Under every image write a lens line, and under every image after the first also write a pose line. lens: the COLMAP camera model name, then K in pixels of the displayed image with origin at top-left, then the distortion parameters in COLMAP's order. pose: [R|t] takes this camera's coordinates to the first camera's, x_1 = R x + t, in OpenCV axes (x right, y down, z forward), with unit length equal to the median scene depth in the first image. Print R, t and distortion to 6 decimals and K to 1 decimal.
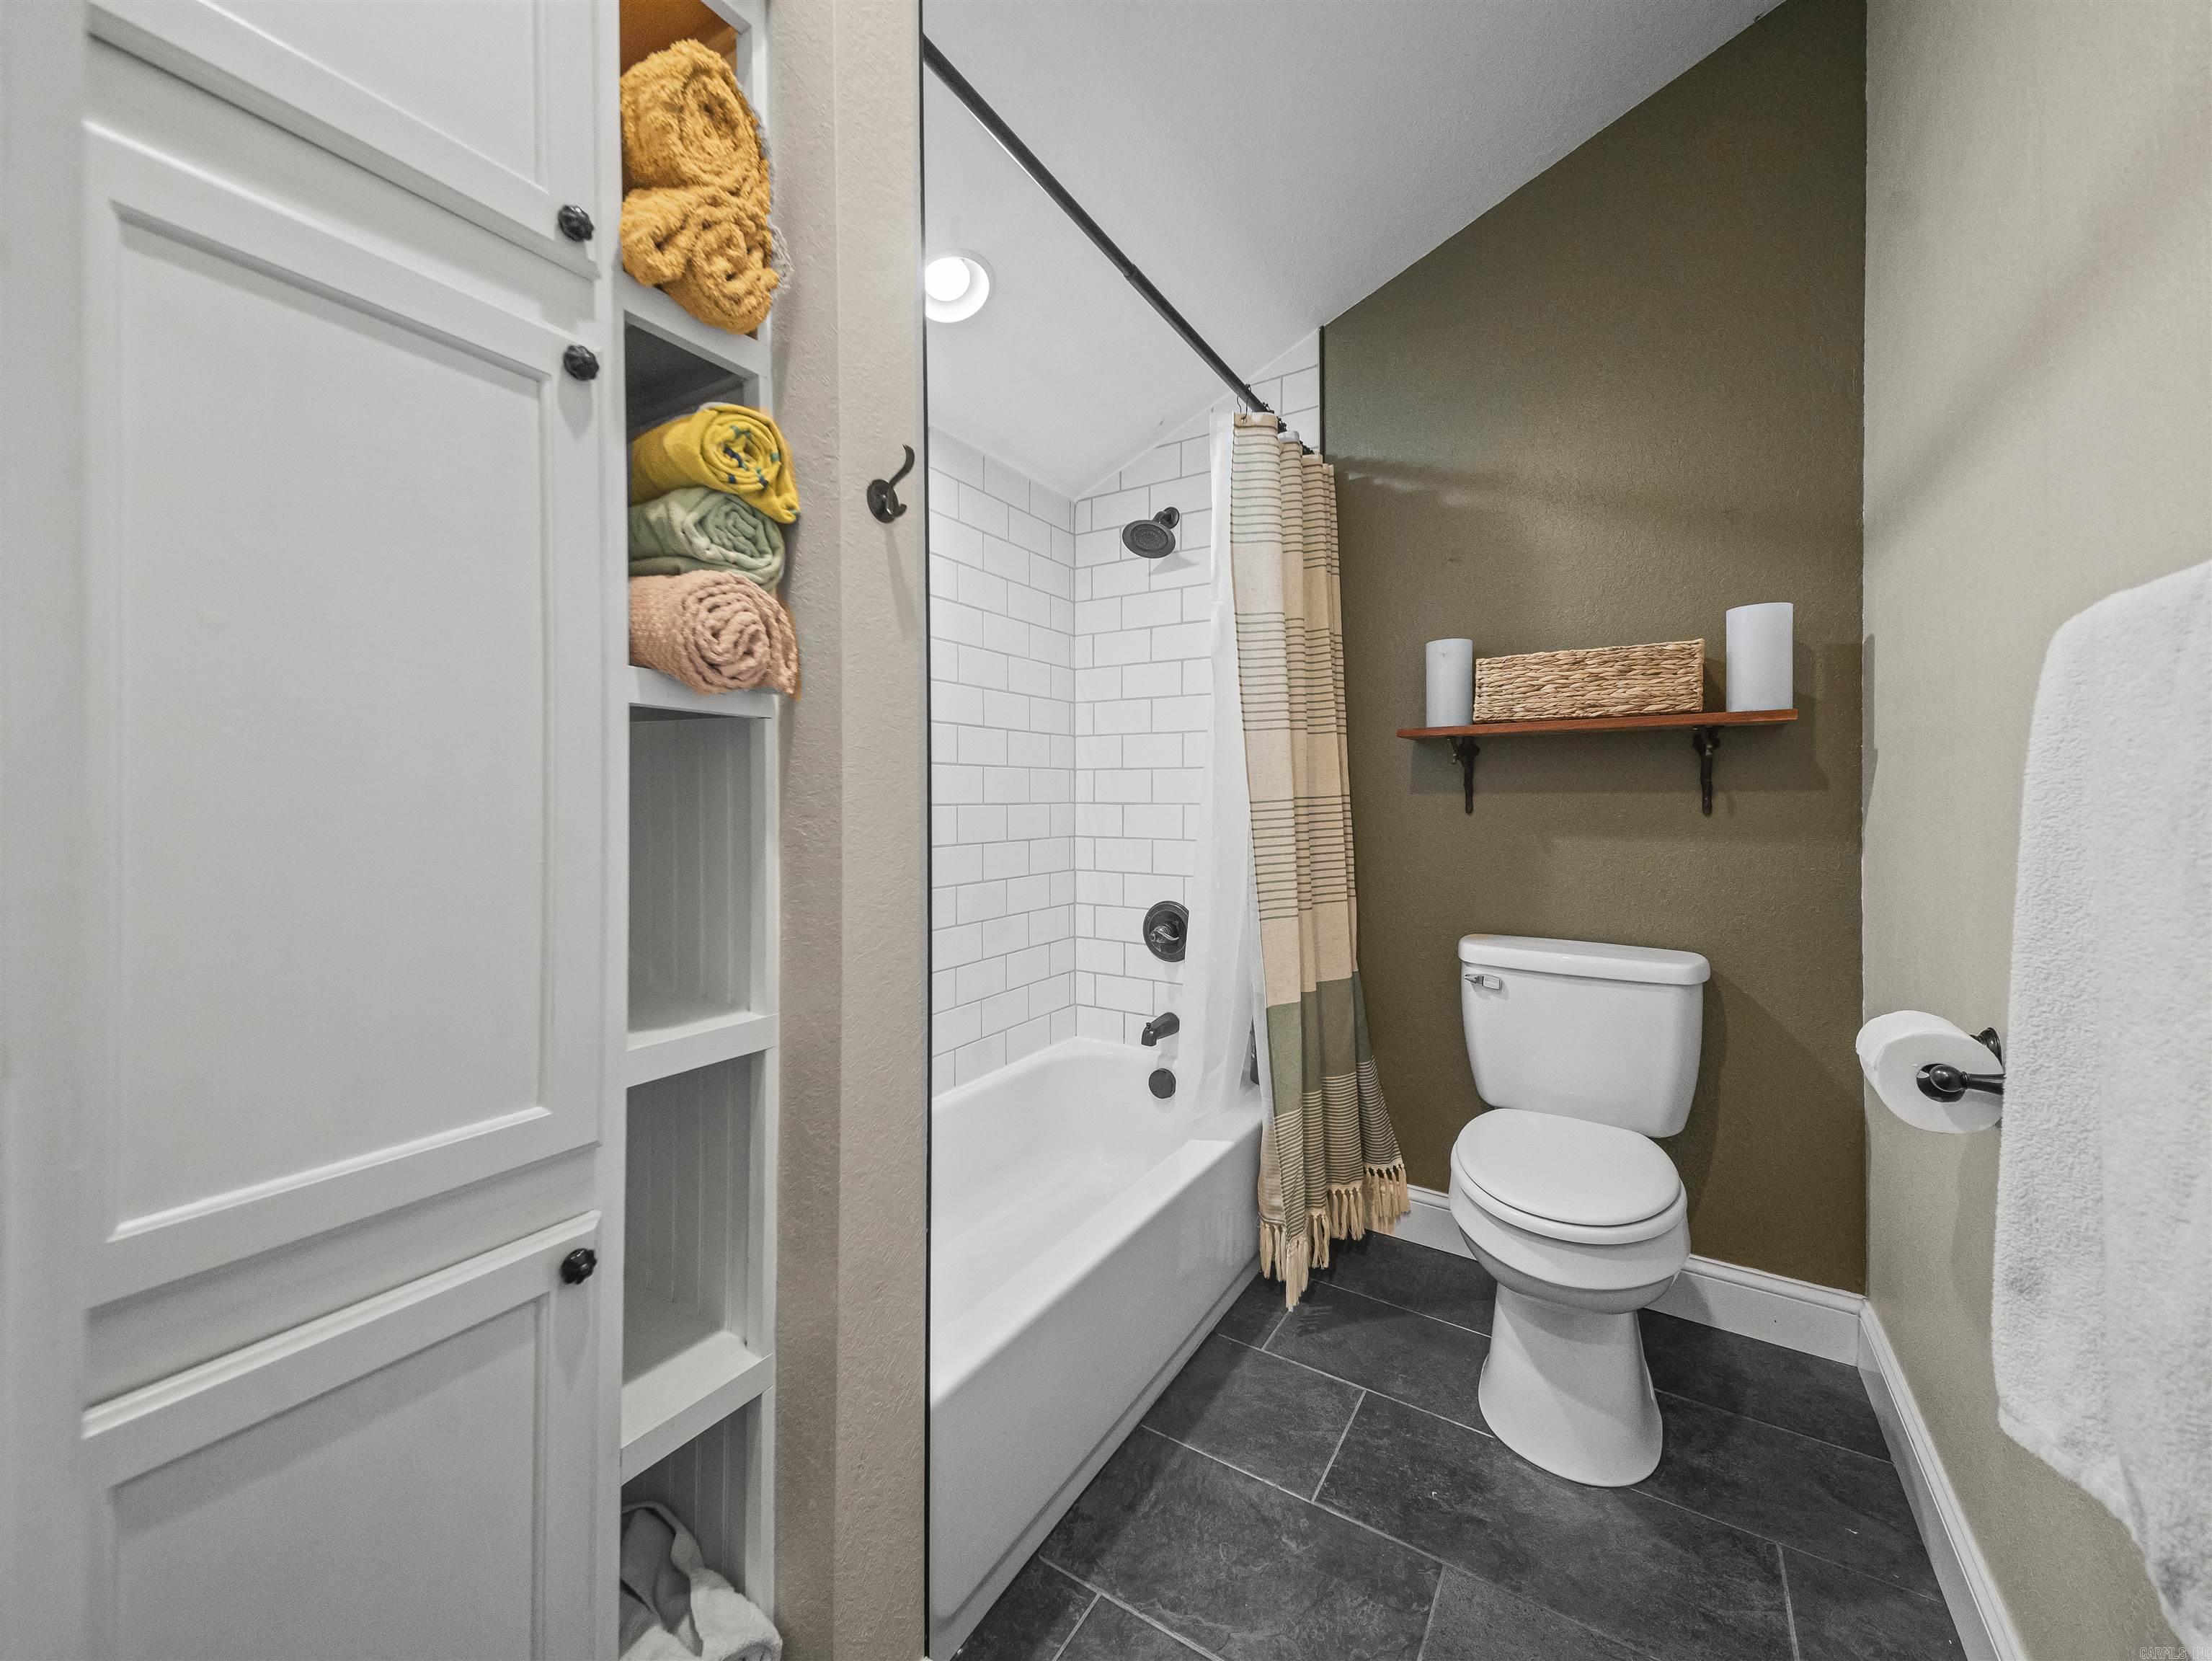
lens RADIAL K [[853.7, 0, 1114.4], [0, 853.7, 809.5], [0, 0, 1]] dist [0.023505, -0.001585]
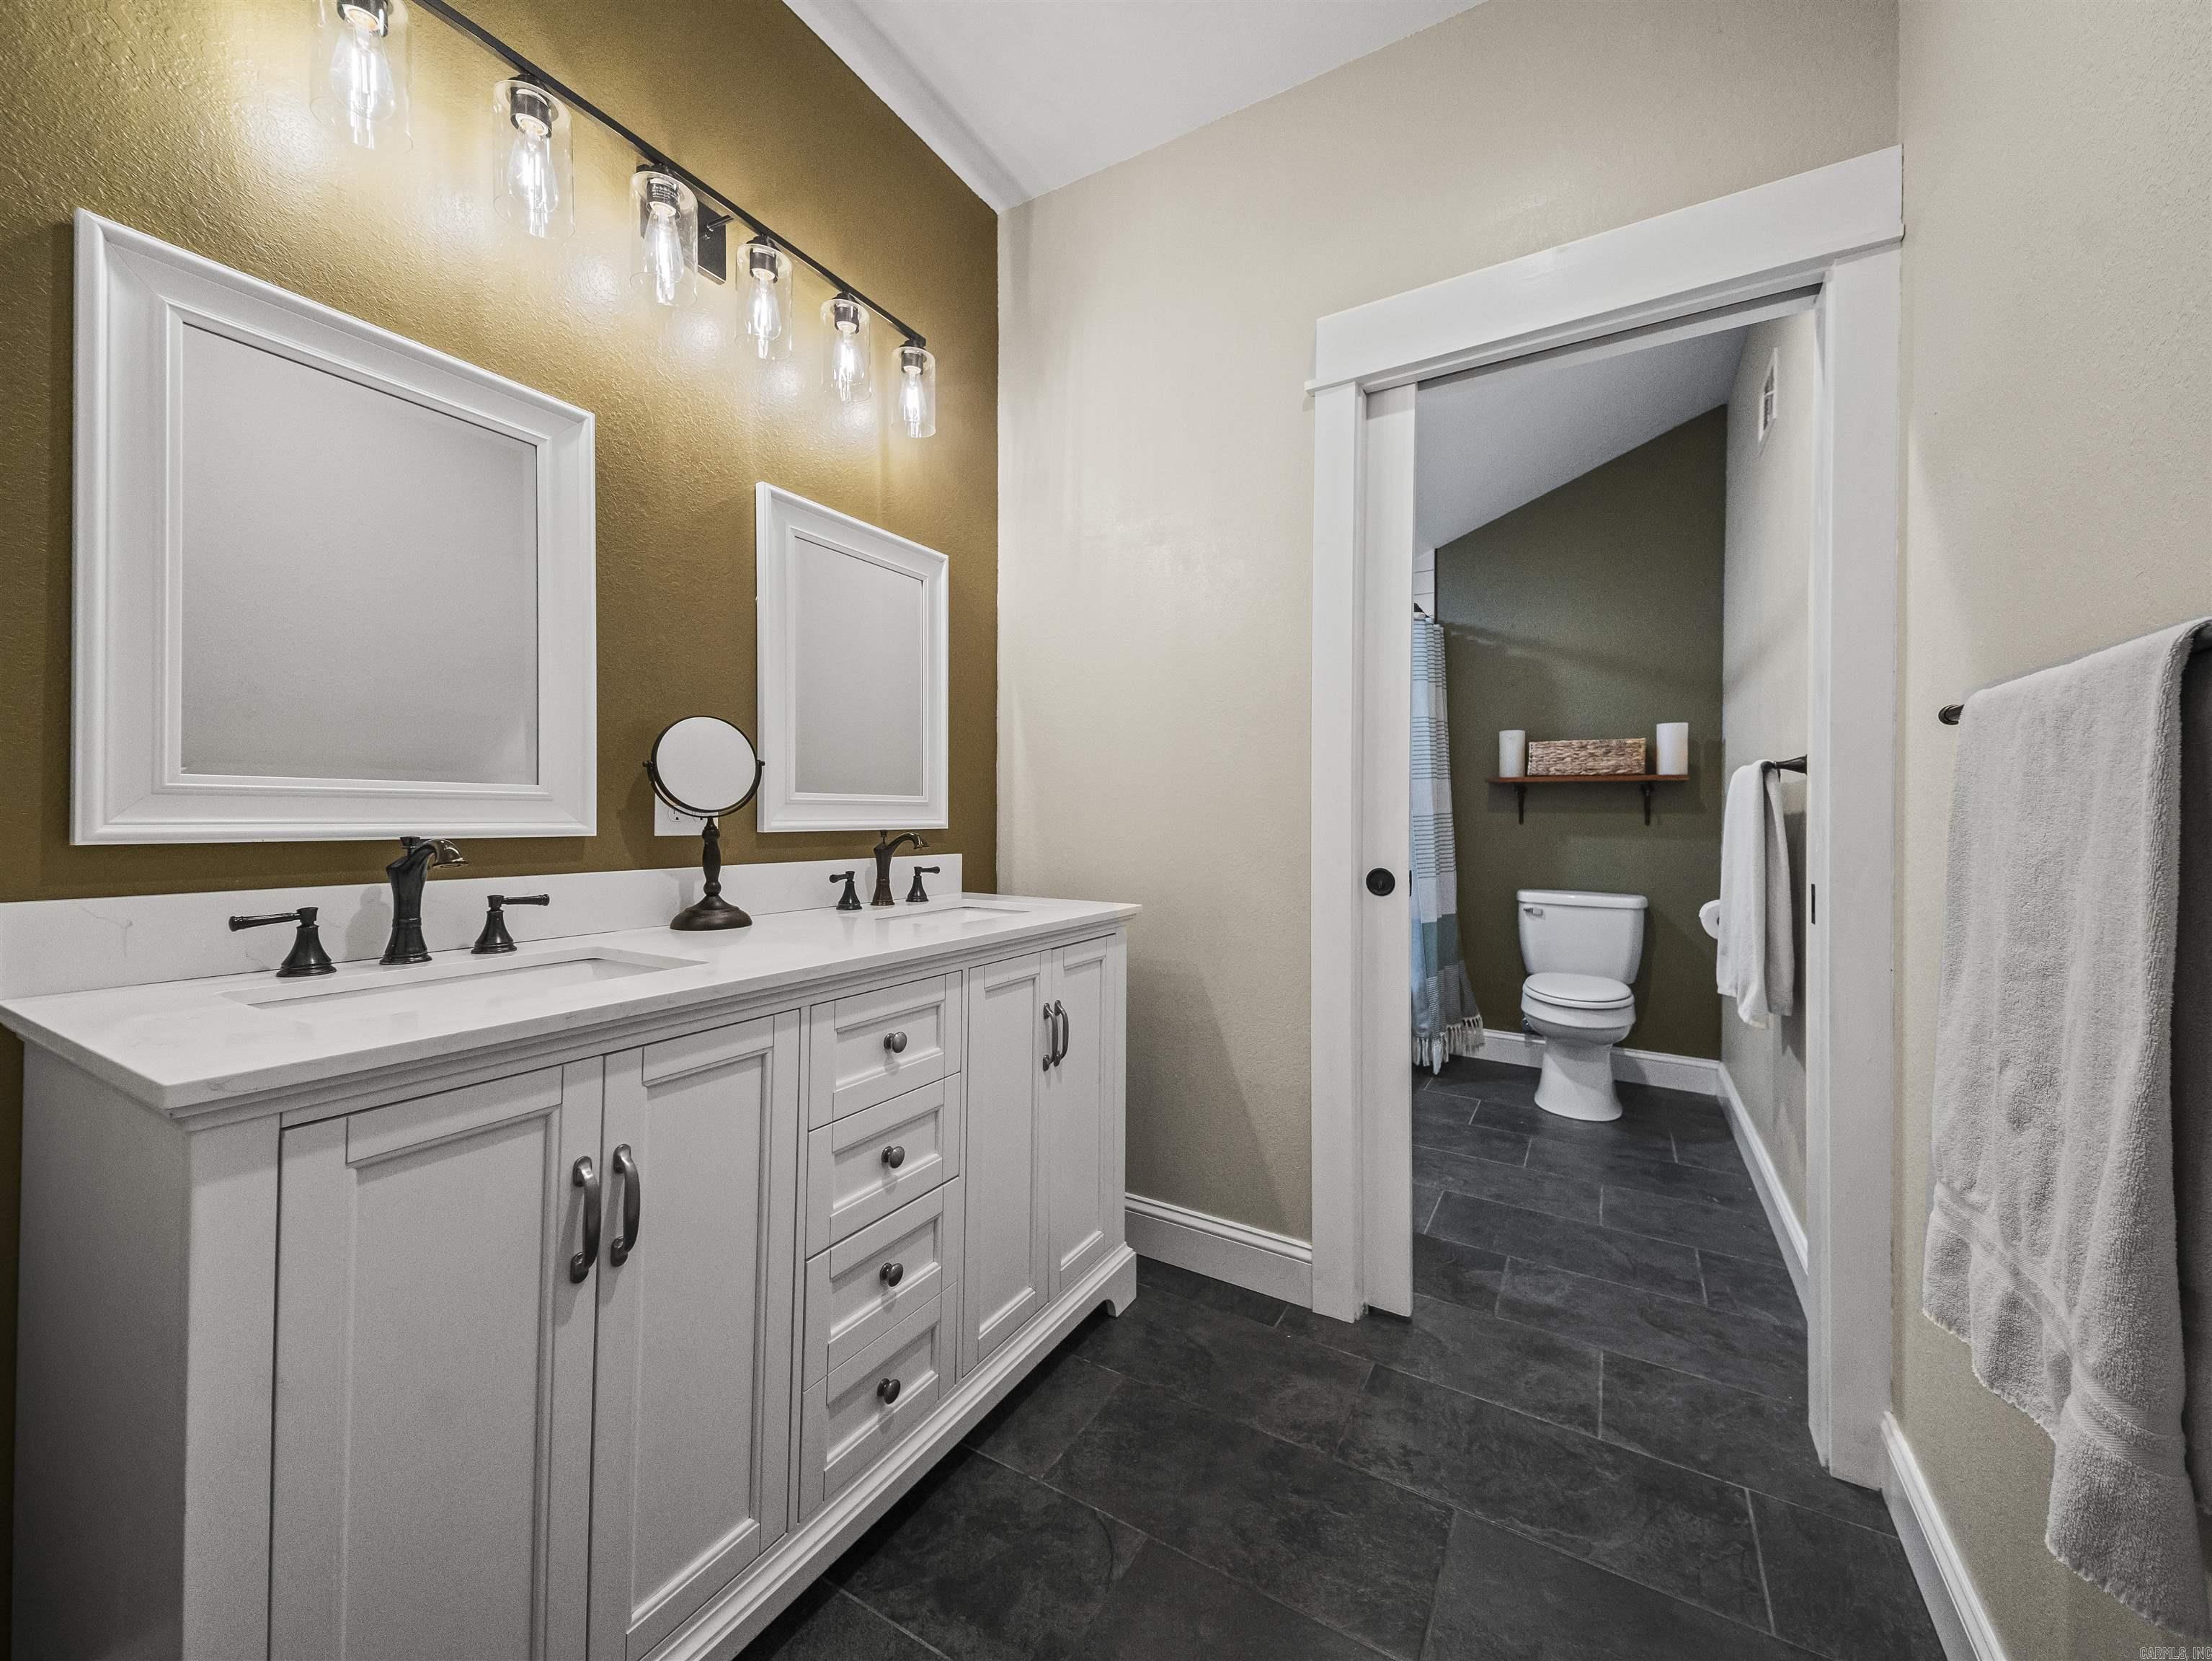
lens RADIAL K [[853.7, 0, 1101.9], [0, 853.7, 820.1], [0, 0, 1]] dist [0.023505, -0.001585]
pose [[0.999711, 0.008929, 0.022338, -0.602263], [-0.008851, 0.999954, -0.003577, 0.012972], [-0.022369, 0.003378, 0.999744, -0.938225]]
